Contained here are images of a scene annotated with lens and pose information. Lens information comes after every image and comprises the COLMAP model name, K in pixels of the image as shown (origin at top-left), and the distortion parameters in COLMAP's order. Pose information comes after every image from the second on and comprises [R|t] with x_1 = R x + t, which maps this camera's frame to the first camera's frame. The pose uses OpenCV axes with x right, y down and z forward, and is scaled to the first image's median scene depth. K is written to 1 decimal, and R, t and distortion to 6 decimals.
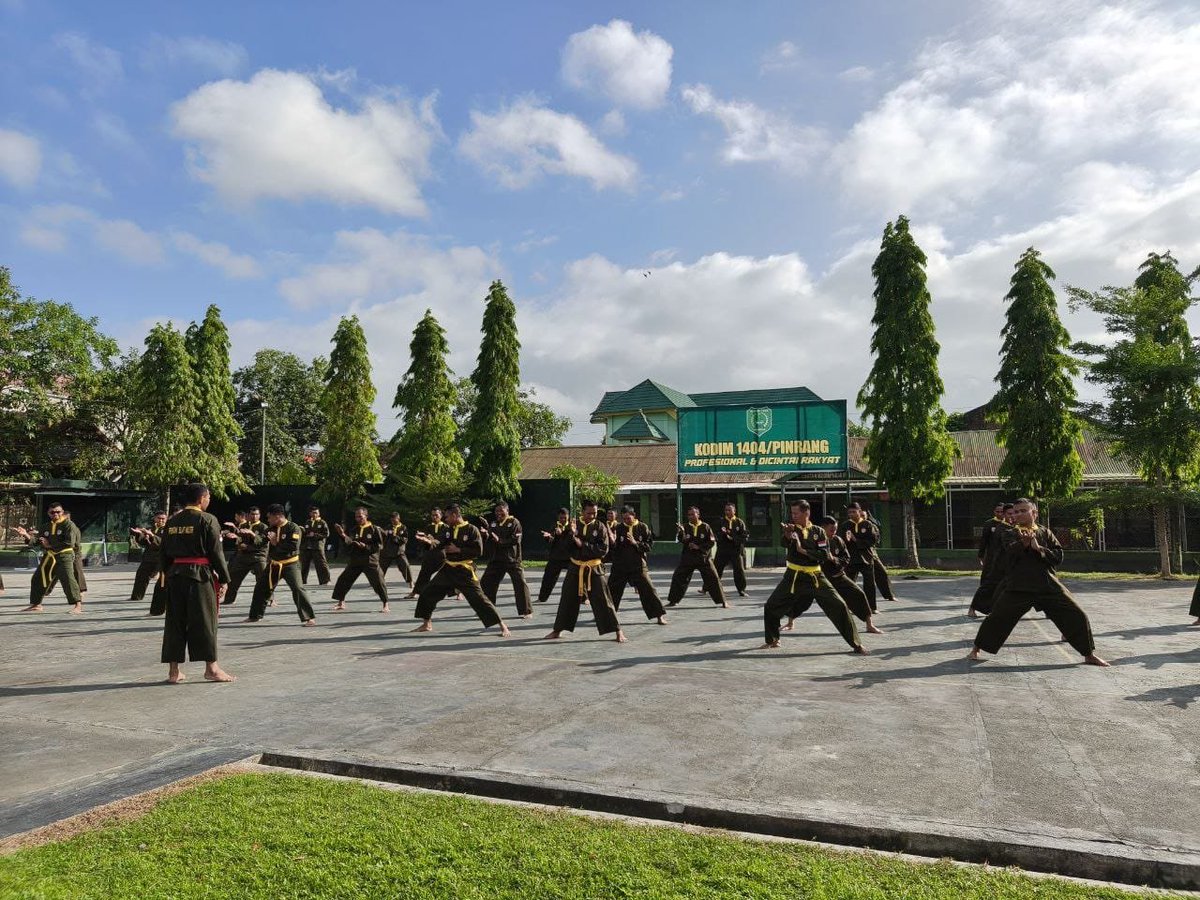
lens RADIAL K [[862.3, 0, 592.0], [0, 862.3, 446.1], [0, 0, 1]] dist [-0.000320, -0.002515]
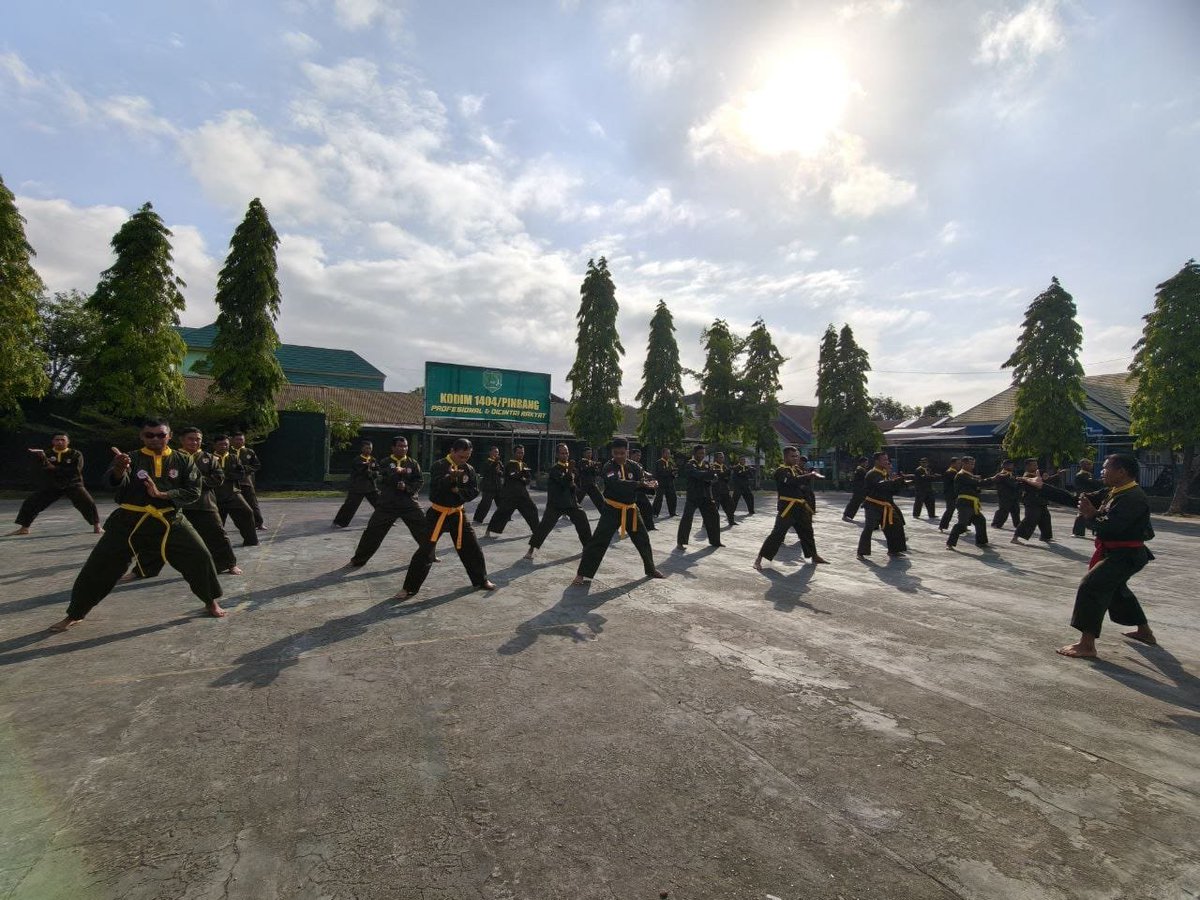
lens RADIAL K [[572.1, 0, 598.6], [0, 572.1, 454.7], [0, 0, 1]] dist [0.000318, 0.000596]
pose [[0.661355, 0.023730, 0.749697, -0.352347], [-0.095424, 0.994040, 0.052715, 0.021197], [-0.743978, -0.106402, 0.659678, 0.290014]]
